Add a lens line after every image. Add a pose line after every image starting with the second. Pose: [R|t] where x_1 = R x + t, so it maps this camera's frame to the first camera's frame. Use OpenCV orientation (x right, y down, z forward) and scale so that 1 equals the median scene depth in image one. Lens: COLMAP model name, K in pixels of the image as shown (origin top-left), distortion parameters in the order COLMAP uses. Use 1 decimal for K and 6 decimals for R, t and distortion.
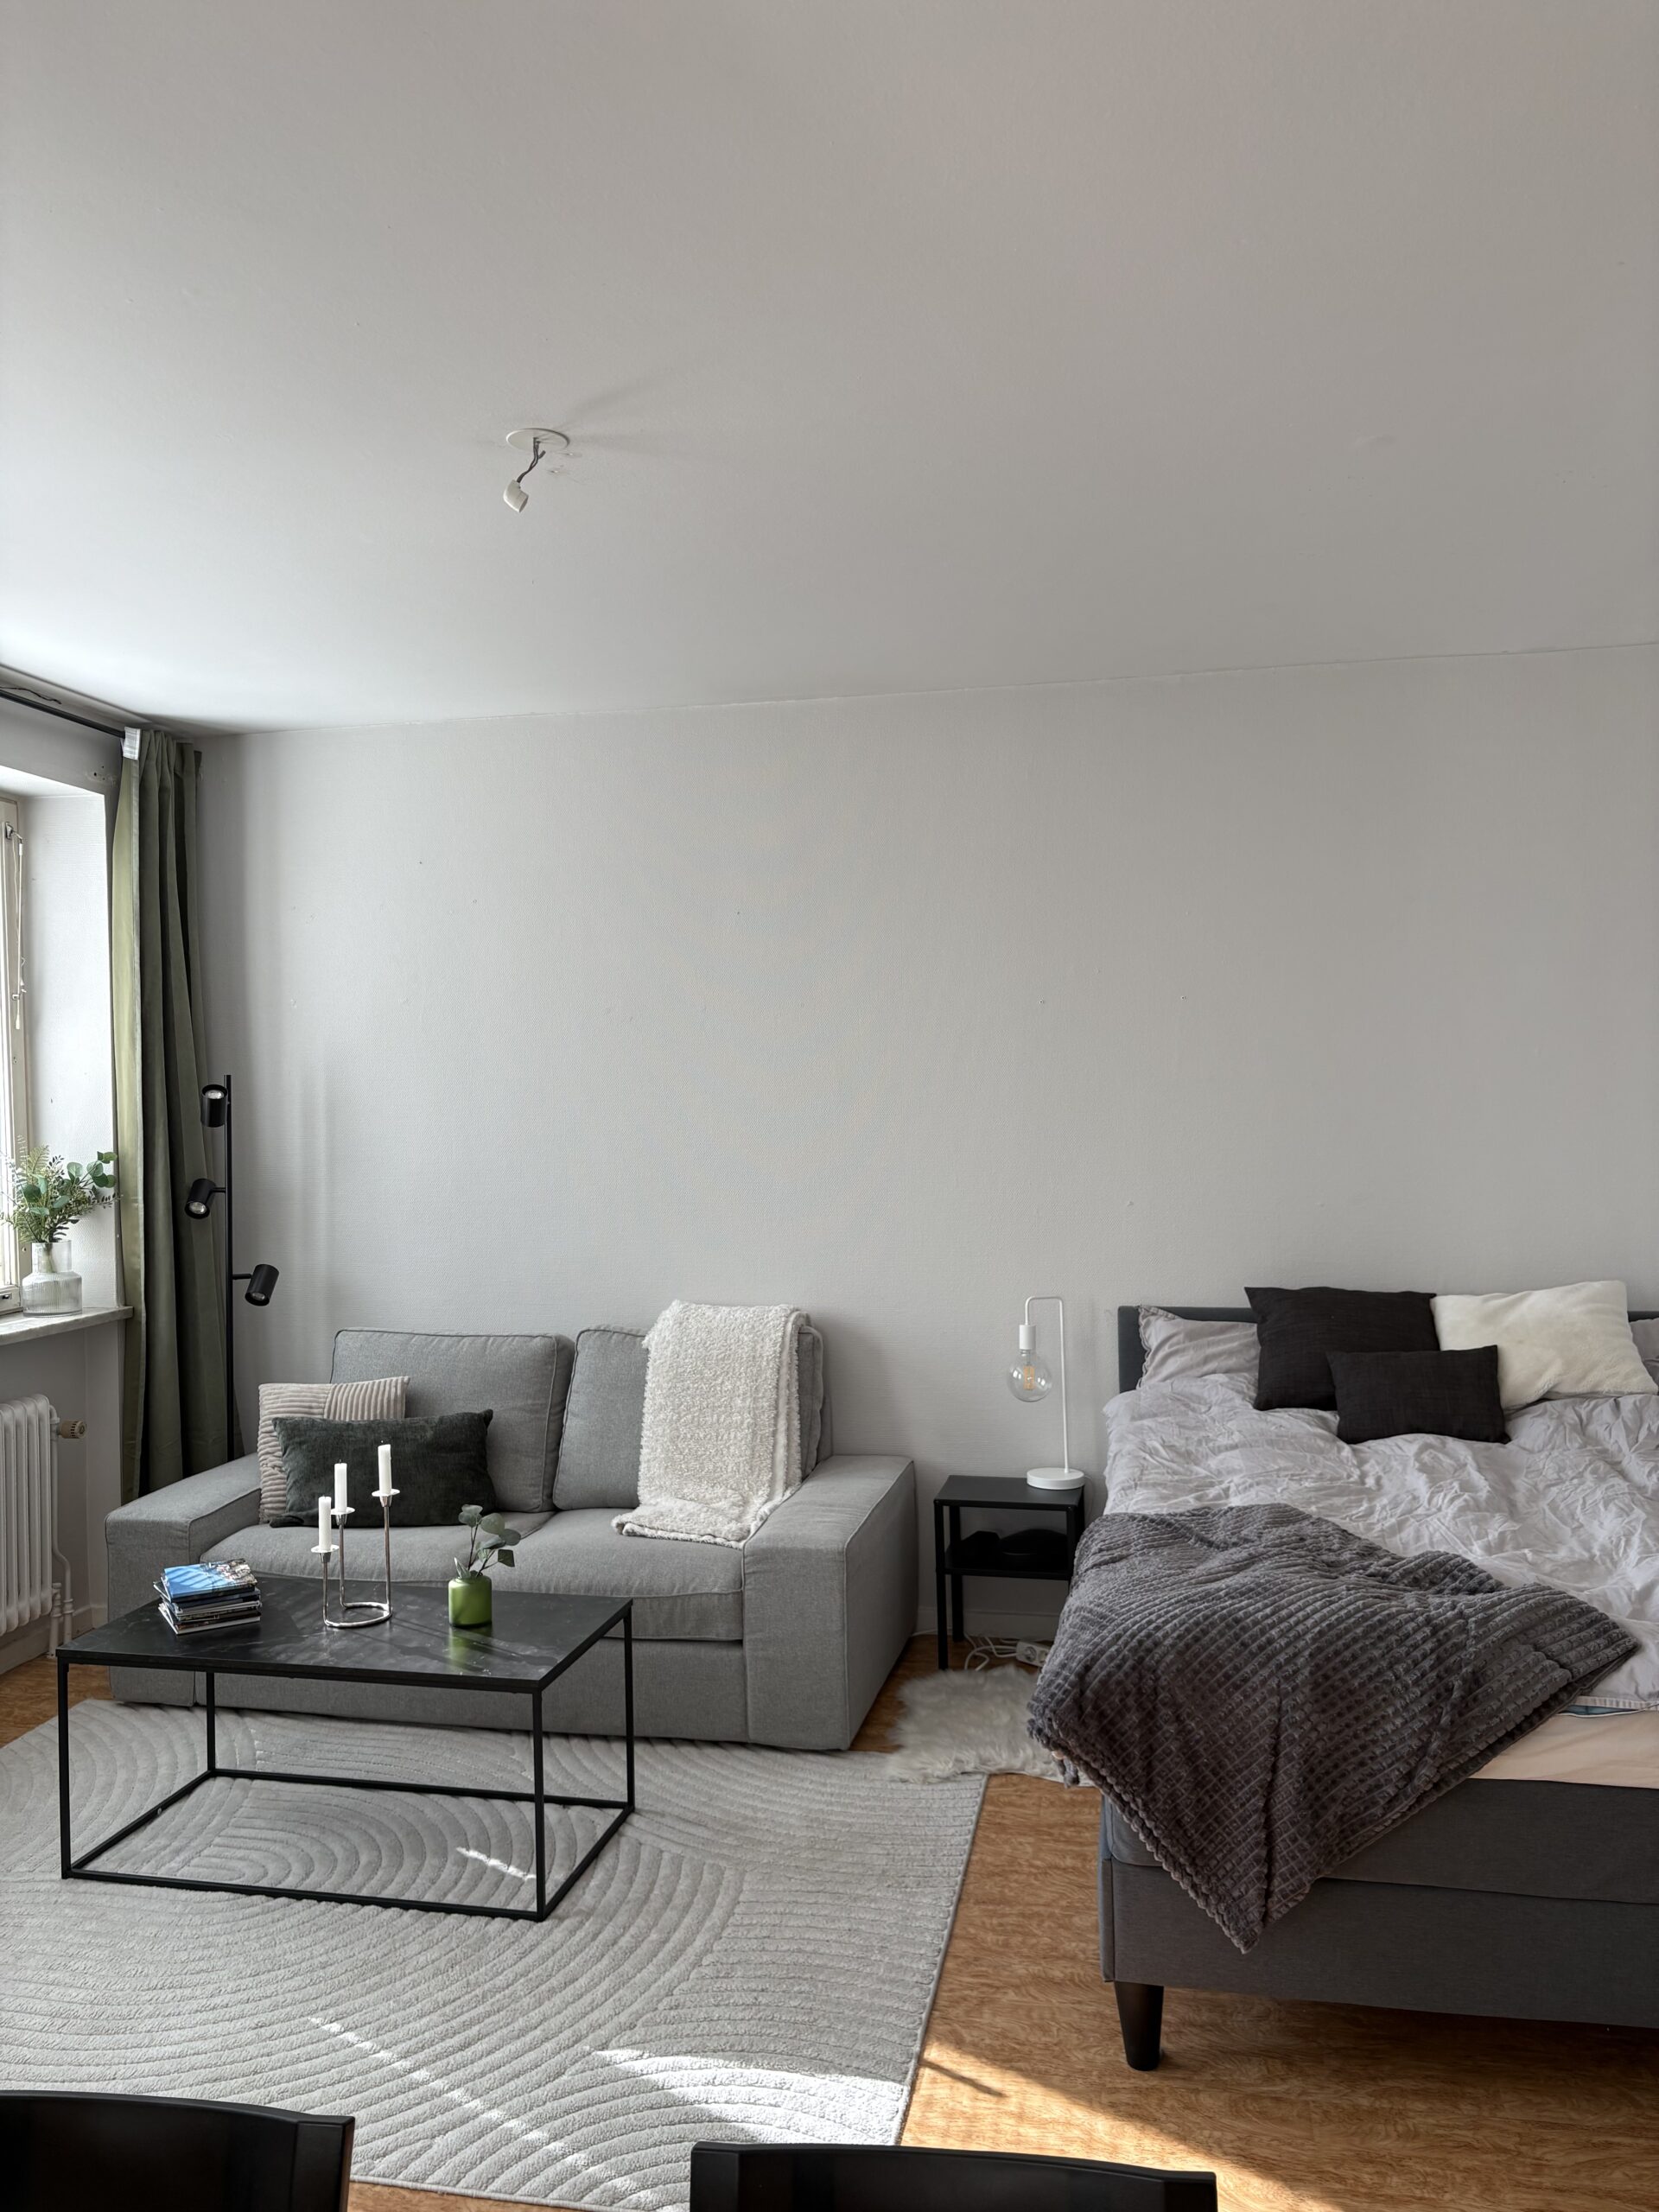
lens RADIAL K [[1668.8, 0, 829.5], [0, 1668.8, 1106.0], [0, 0, 1]] dist [0.034193, -0.042067]
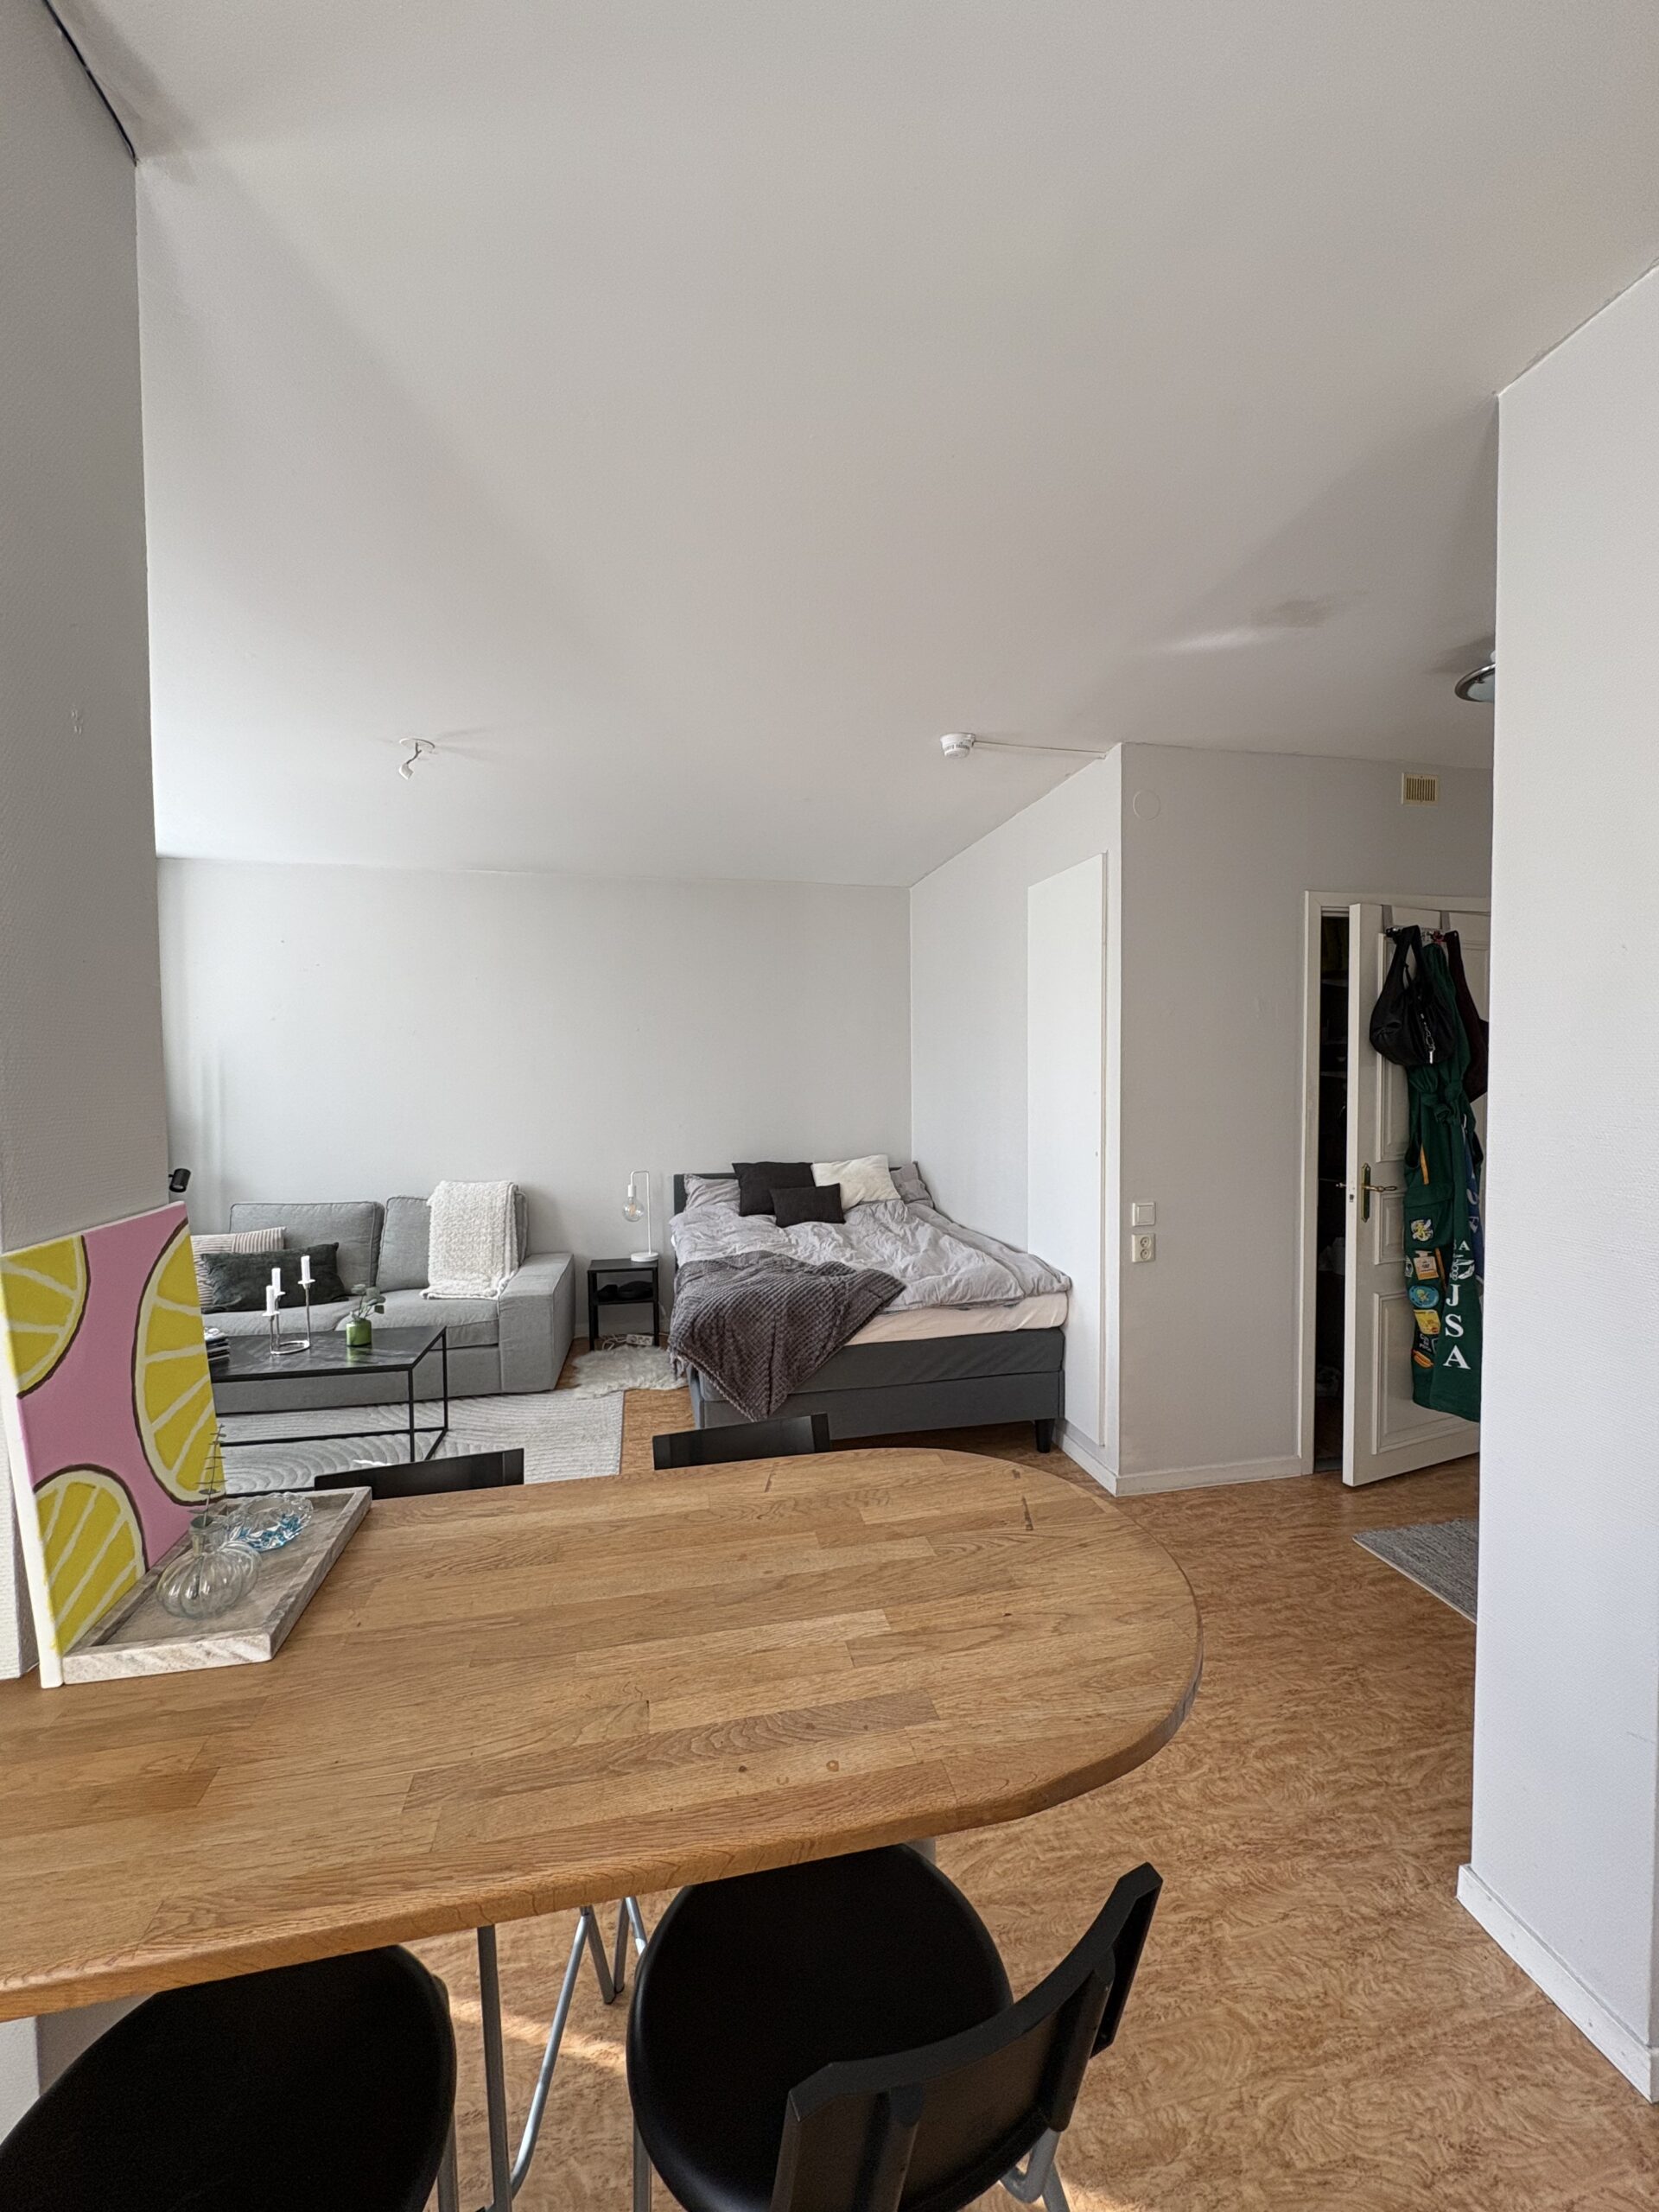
lens RADIAL K [[876.4, 0, 829.5], [0, 876.4, 1106.0], [0, 0, 1]] dist [0.000875, 0.000036]
pose [[0.918658, -0.004938, 0.395022, -0.112318], [-0.004790, 0.999709, 0.023637, 0.006513], [-0.395024, -0.023607, 0.918368, -0.135033]]
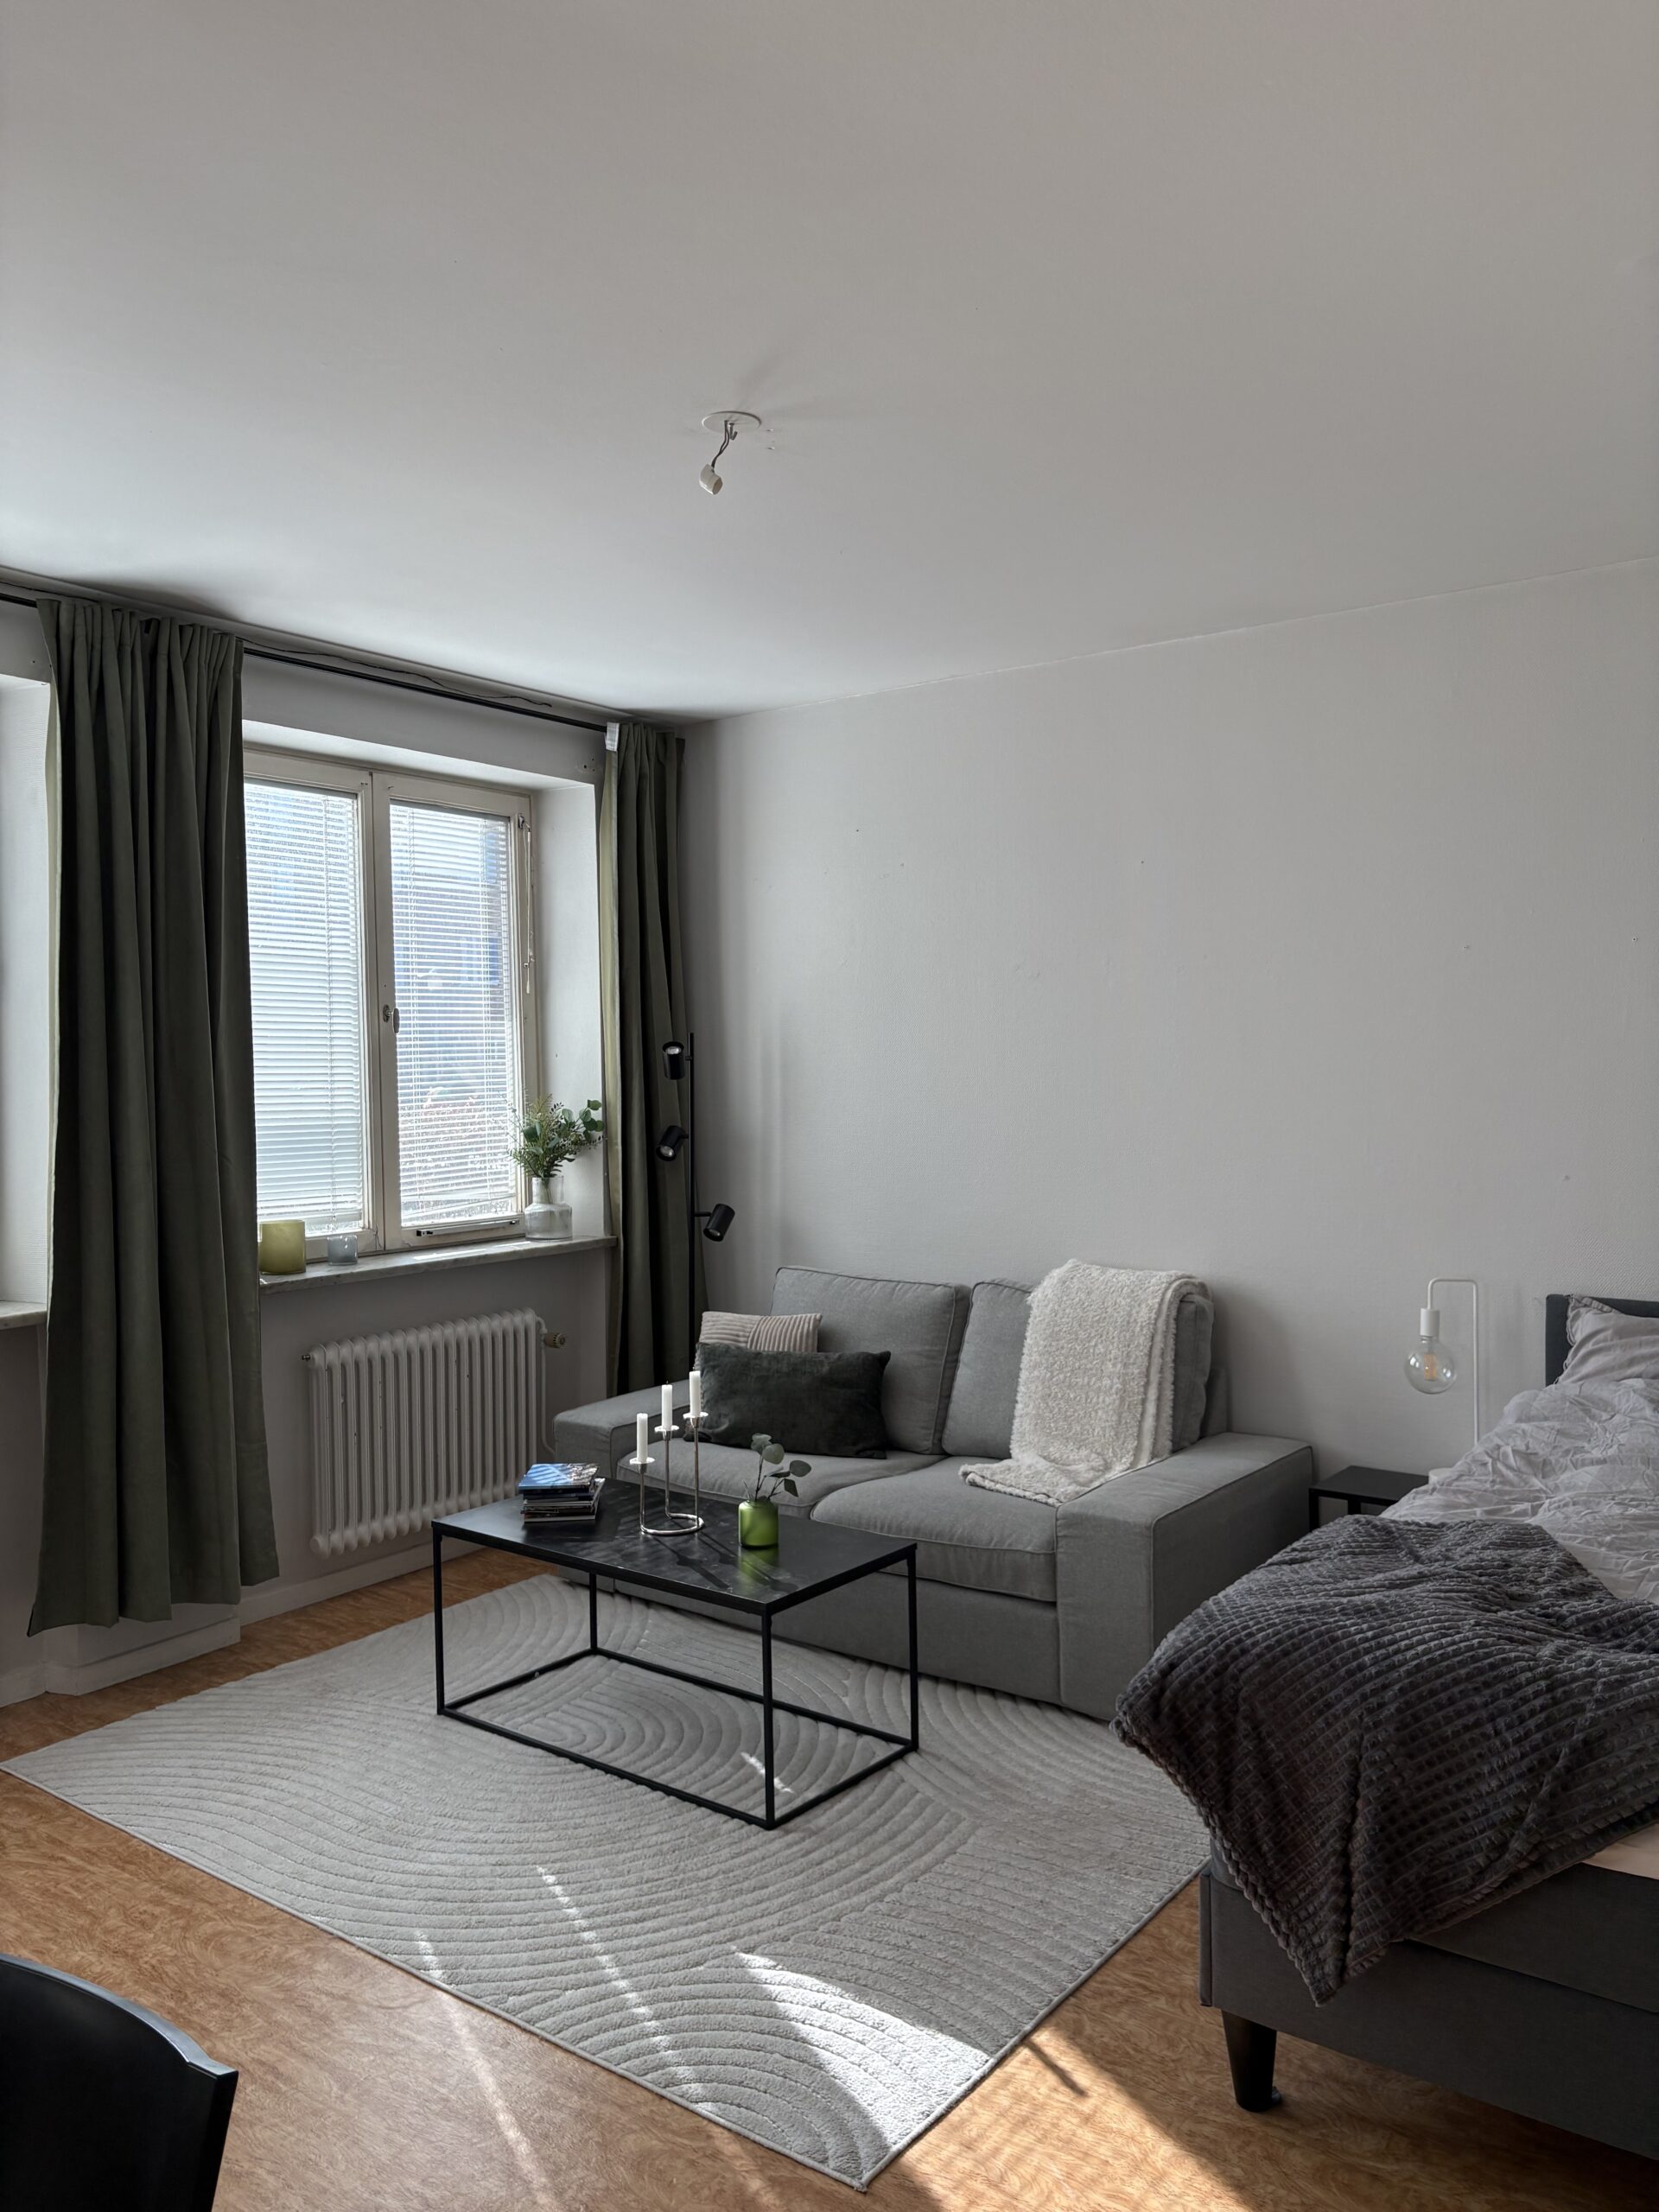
lens RADIAL K [[1677.6, 0, 829.5], [0, 1677.6, 1106.0], [0, 0, 1]] dist [0.025734, -0.007894]
pose [[0.903029, 0.017071, -0.429240, 0.276839], [-0.006277, 0.999628, 0.026551, 0.000385], [0.429533, -0.021282, 0.902800, 0.057888]]
